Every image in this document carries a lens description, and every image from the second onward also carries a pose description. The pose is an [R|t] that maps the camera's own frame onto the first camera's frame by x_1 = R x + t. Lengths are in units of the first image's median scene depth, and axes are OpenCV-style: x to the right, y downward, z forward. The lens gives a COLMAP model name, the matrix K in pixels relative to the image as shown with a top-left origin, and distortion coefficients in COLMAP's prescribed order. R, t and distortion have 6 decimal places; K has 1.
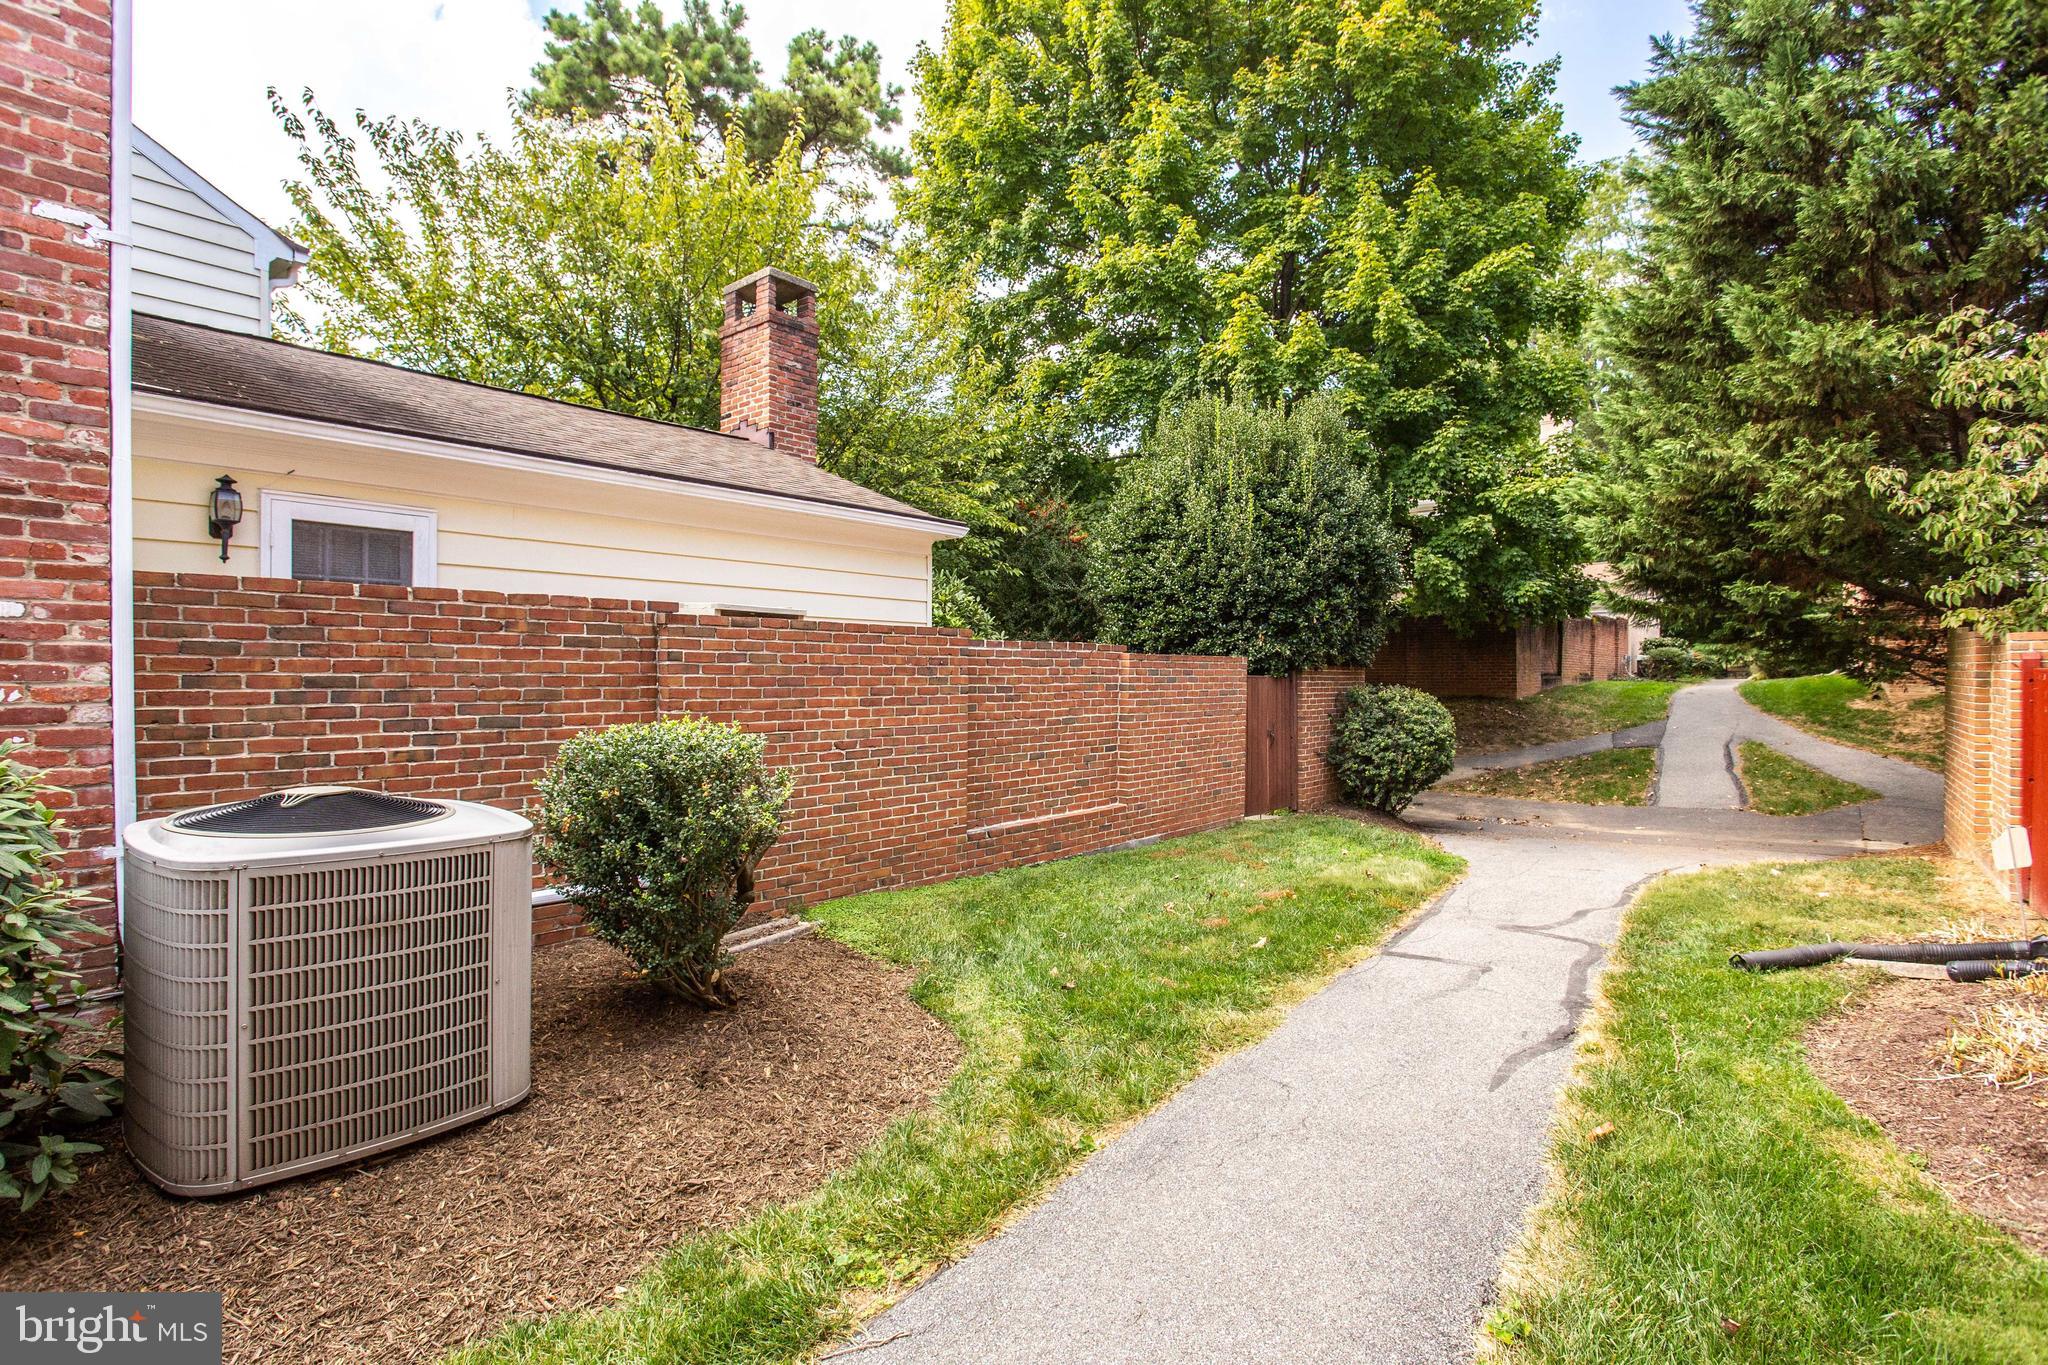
lens RADIAL K [[1007.1, 0, 1020.6], [0, 1007.1, 674.3], [0, 0, 1]] dist [-0.055672, 0.012555]
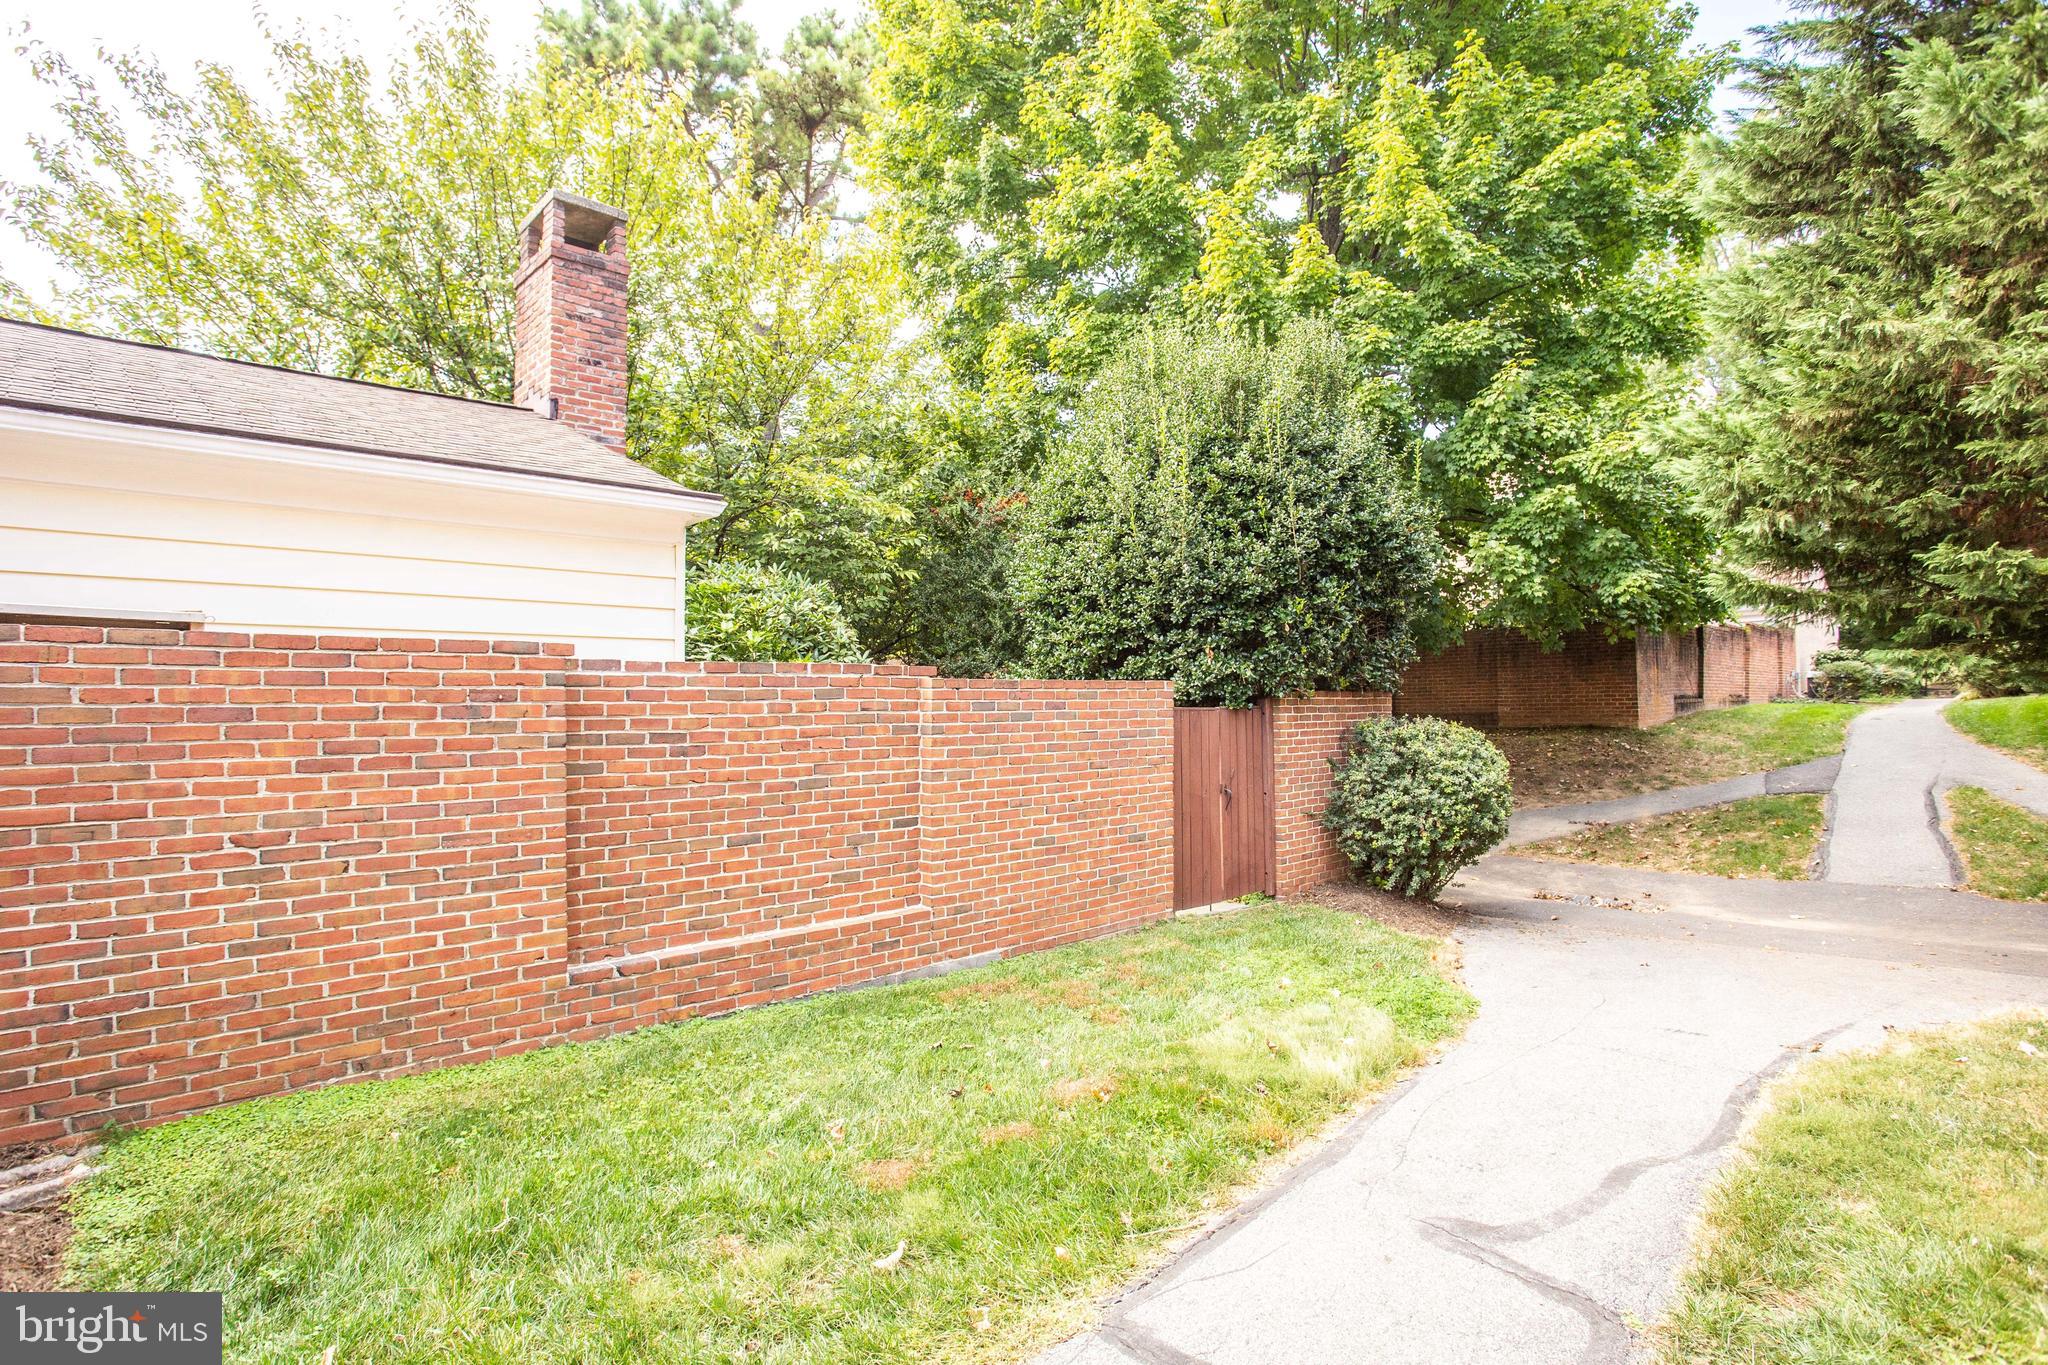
lens RADIAL K [[1017.9, 0, 1025.7], [0, 1017.9, 676.7], [0, 0, 1]] dist [-0.062370, 0.015279]
pose [[0.992496, -0.013648, -0.121511, 0.187350], [0.010698, 0.999633, -0.024896, -0.003419], [0.121806, 0.023409, 0.992278, 0.259160]]
